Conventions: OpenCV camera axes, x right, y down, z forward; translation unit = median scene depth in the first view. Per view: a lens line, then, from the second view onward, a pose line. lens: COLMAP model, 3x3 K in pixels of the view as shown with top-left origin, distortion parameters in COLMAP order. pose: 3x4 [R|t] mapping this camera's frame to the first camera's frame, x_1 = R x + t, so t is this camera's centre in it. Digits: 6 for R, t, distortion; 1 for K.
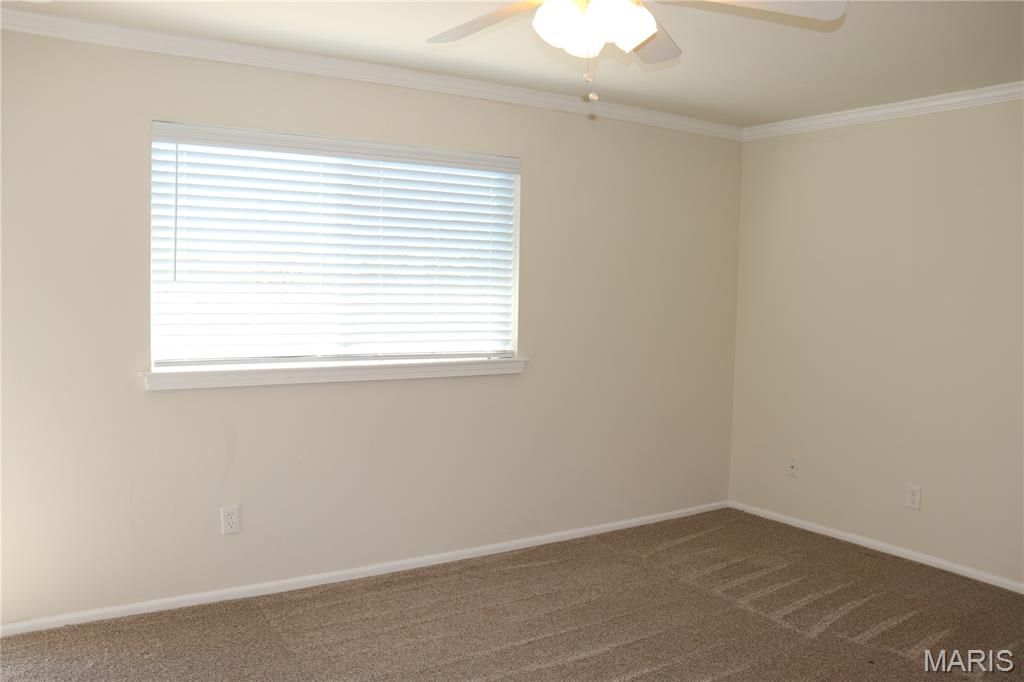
lens RADIAL K [[847.3, 0, 512.0], [0, 847.3, 341.0], [0, 0, 1]] dist [-0.171894, 0.150731]
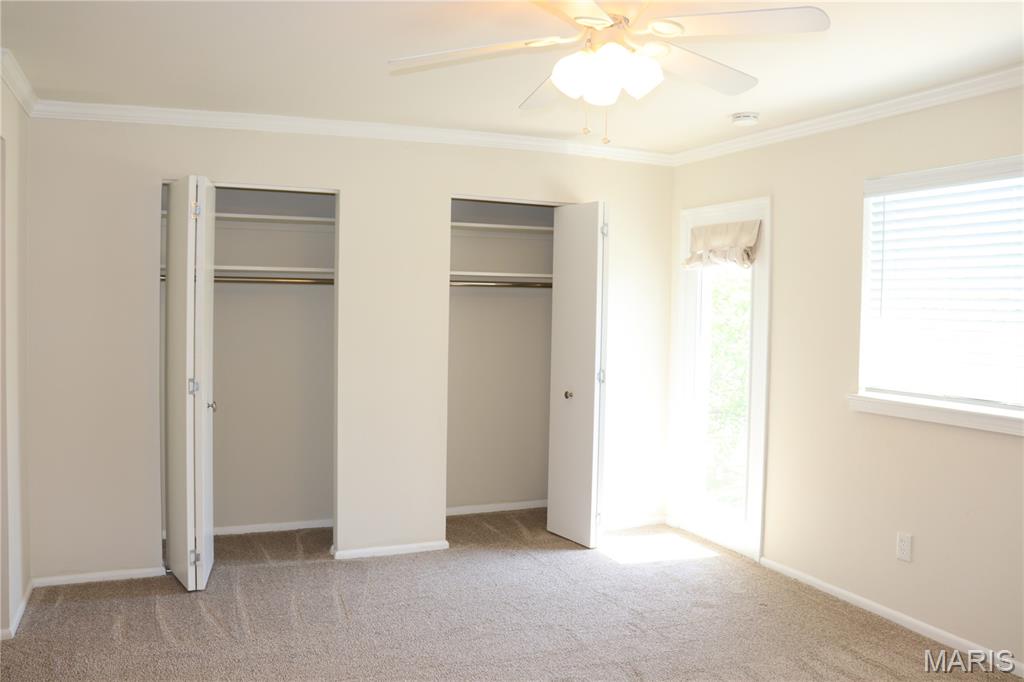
lens RADIAL K [[847.3, 0, 512.0], [0, 847.3, 341.0], [0, 0, 1]] dist [-0.171894, 0.150731]
pose [[-0.166637, 0.020065, -0.985814, 0.787425], [-0.085681, 0.995716, 0.034750, -0.036507], [0.982289, 0.090256, -0.164204, 0.695948]]
